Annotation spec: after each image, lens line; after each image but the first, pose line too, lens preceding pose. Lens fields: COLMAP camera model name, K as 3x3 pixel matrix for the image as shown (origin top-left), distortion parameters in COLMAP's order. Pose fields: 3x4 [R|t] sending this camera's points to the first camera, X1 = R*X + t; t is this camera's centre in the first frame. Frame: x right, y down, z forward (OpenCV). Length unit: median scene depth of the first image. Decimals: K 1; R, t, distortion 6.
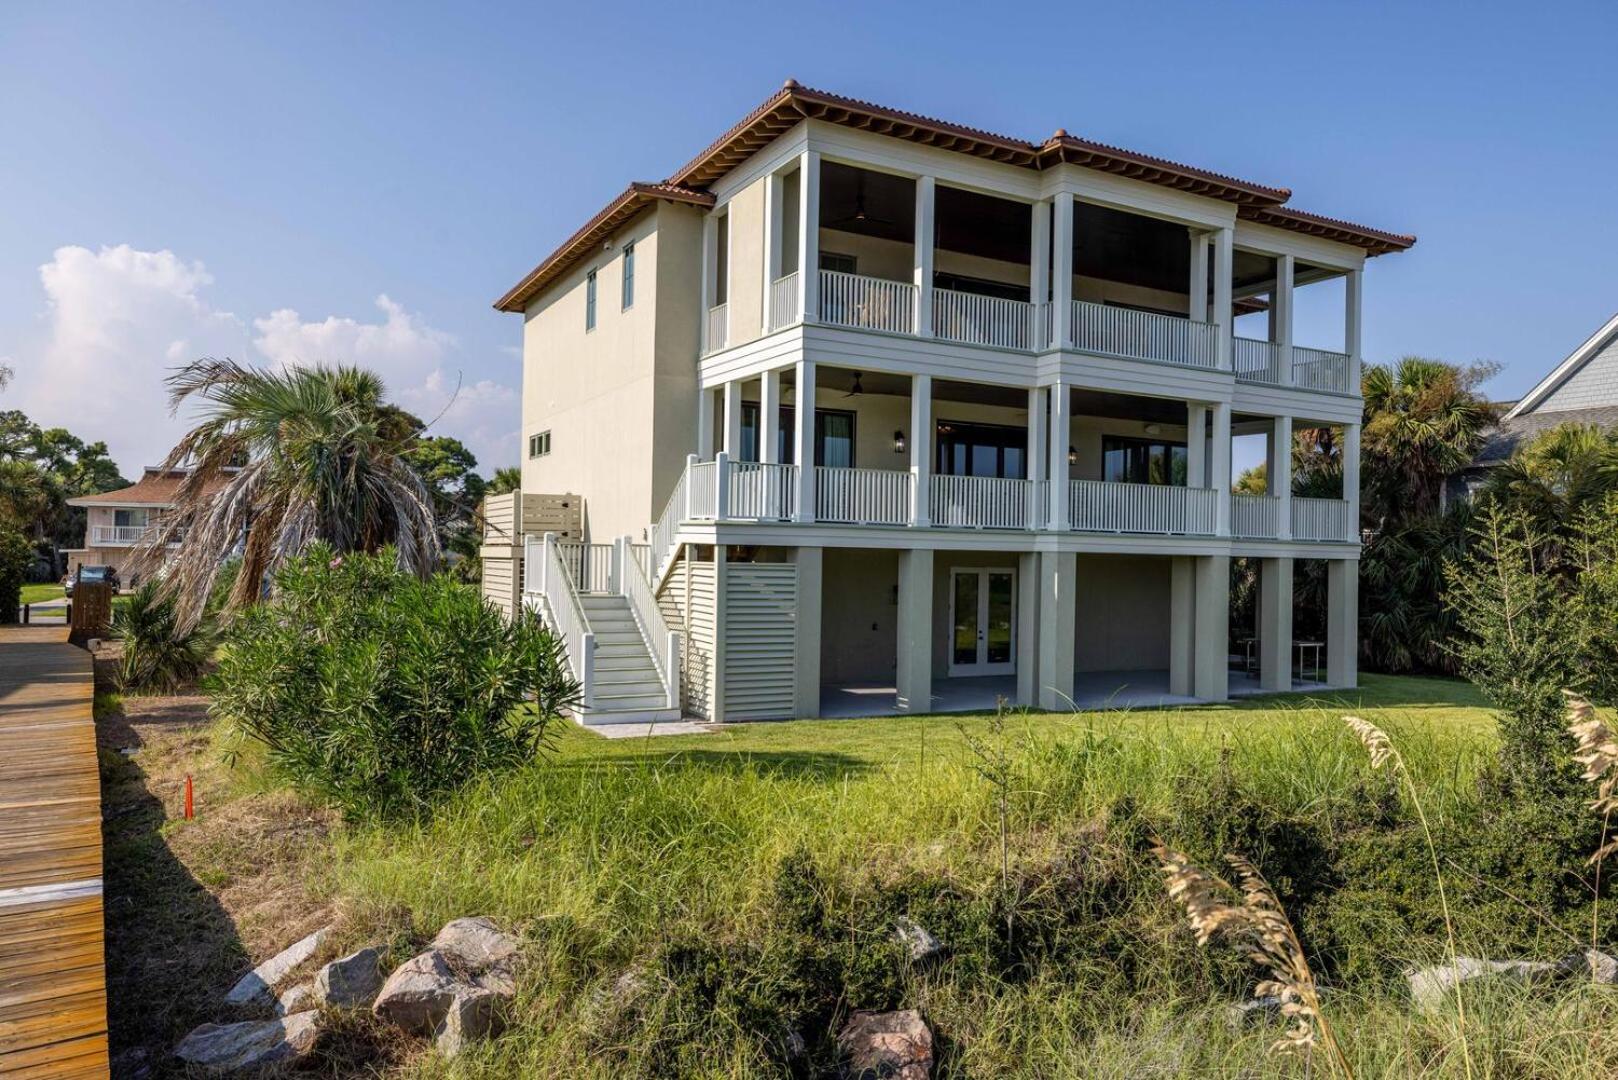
lens RADIAL K [[1075.9, 0, 809.0], [0, 1075.9, 540.0], [0, 0, 1]] dist [0.004715, 0.000344]
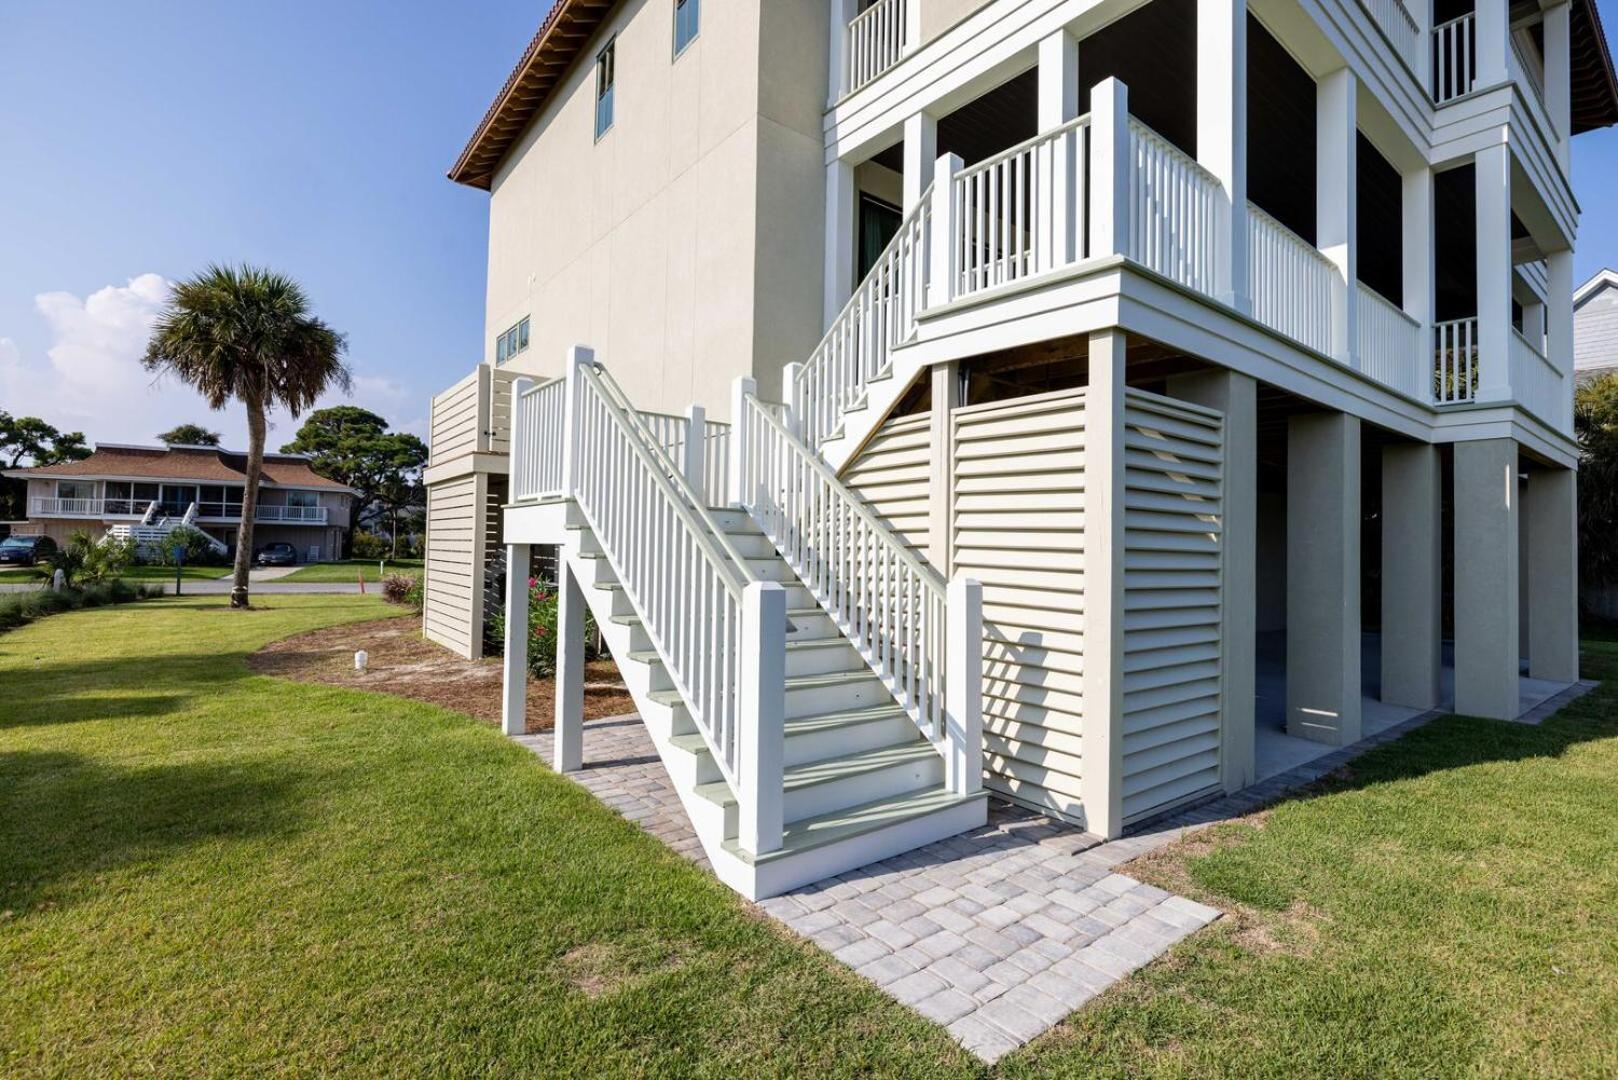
lens RADIAL K [[749.1, 0, 806.0], [0, 749.1, 517.5], [0, 0, 1]] dist [0.000068, 0.000008]
pose [[0.986900, 0.007706, 0.161148, -0.075088], [-0.004801, 0.999819, -0.018408, 0.023824], [-0.161261, 0.017393, 0.986758, 0.261125]]
